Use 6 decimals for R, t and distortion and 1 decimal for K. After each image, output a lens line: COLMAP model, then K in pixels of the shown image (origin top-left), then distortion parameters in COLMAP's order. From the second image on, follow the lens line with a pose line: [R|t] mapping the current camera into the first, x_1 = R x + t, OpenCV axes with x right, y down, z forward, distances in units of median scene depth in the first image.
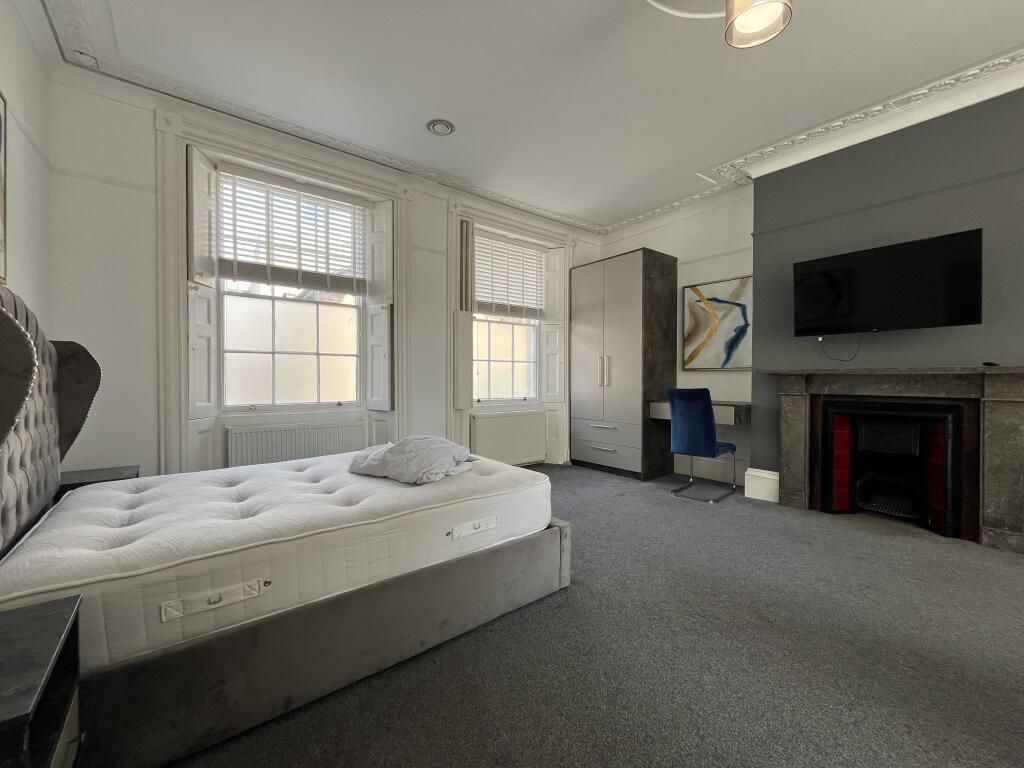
lens RADIAL K [[416.5, 0, 516.3], [0, 416.5, 383.5], [0, 0, 1]] dist [0.001000, 0.000071]
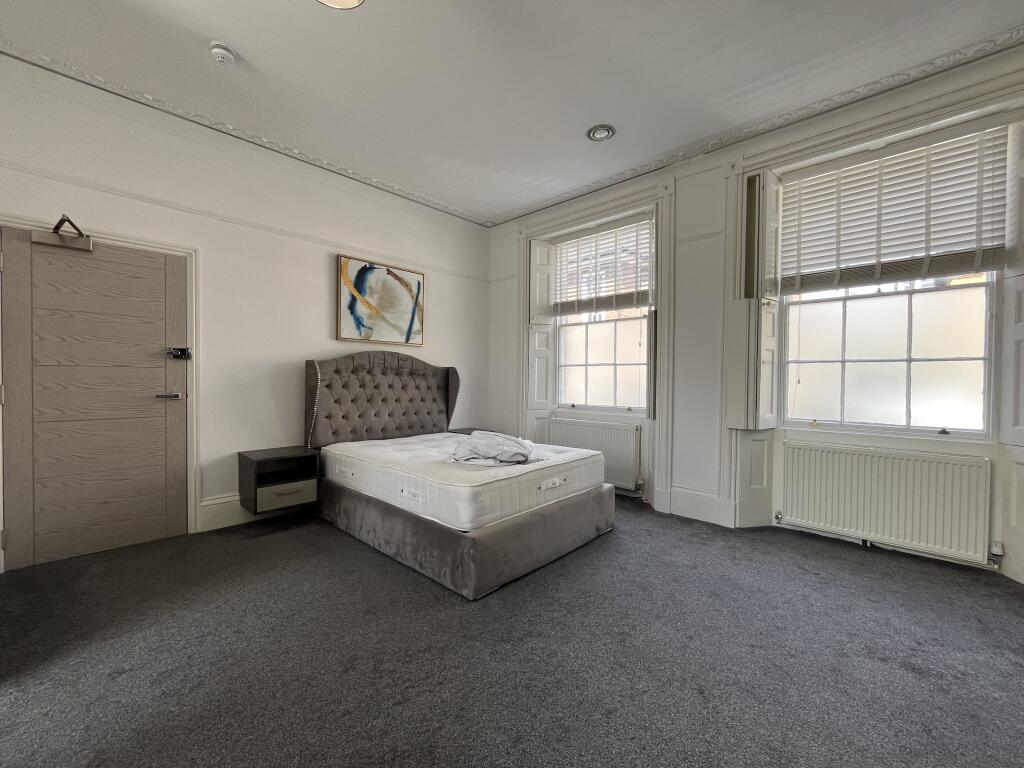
lens RADIAL K [[416.5, 0, 517.6], [0, 416.5, 380.3], [0, 0, 1]] dist [0.001000, 0.000071]
pose [[0.164558, -0.009284, -0.986324, 0.588188], [-0.036045, 0.999231, -0.015420, 0.000644], [0.985709, 0.038089, 0.164097, 0.518578]]
